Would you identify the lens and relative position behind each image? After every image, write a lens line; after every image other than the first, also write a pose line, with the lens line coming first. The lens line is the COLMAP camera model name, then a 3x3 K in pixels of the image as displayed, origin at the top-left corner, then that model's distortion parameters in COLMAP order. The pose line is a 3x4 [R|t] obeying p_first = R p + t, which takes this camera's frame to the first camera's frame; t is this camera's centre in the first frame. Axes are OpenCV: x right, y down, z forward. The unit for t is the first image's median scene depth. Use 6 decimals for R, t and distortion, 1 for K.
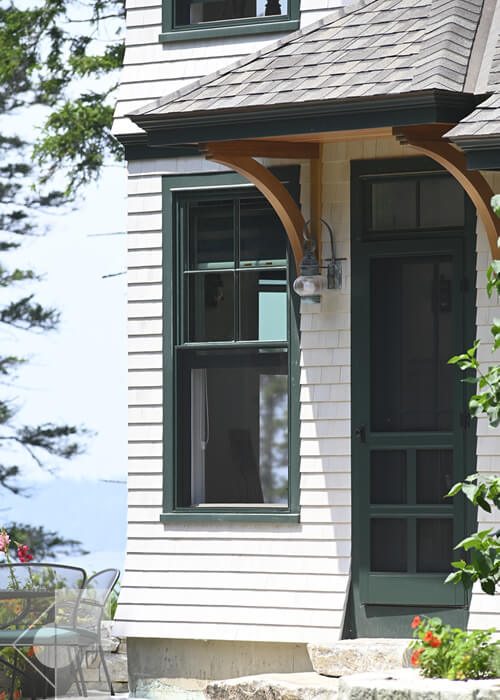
lens RADIAL K [[4720.6, 0, 250.0], [0, 4720.6, 350.0], [0, 0, 1]] dist [0.472959, 1.997310]
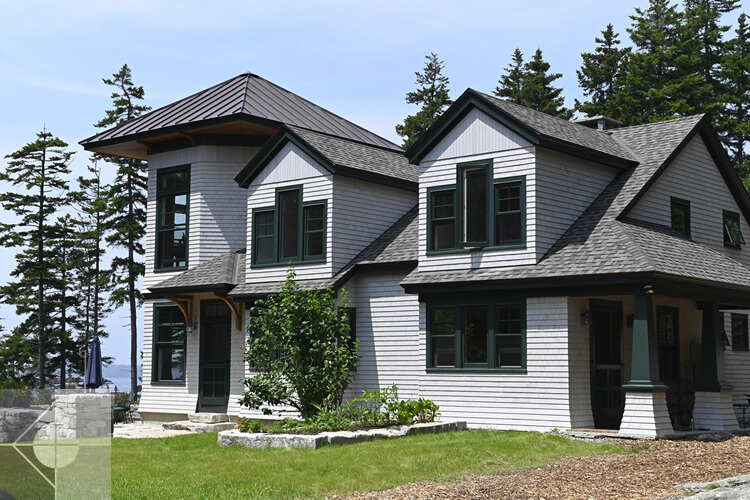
lens RADIAL K [[1212.4, 0, 375.0], [0, 1212.4, 250.0], [0, 0, 1]] dist [0.152364, 0.011731]
pose [[0.989572, 0.022883, 0.142208, 0.020798], [-0.011512, 0.996707, -0.080271, 0.001623], [-0.143576, 0.077797, 0.986577, -0.118970]]
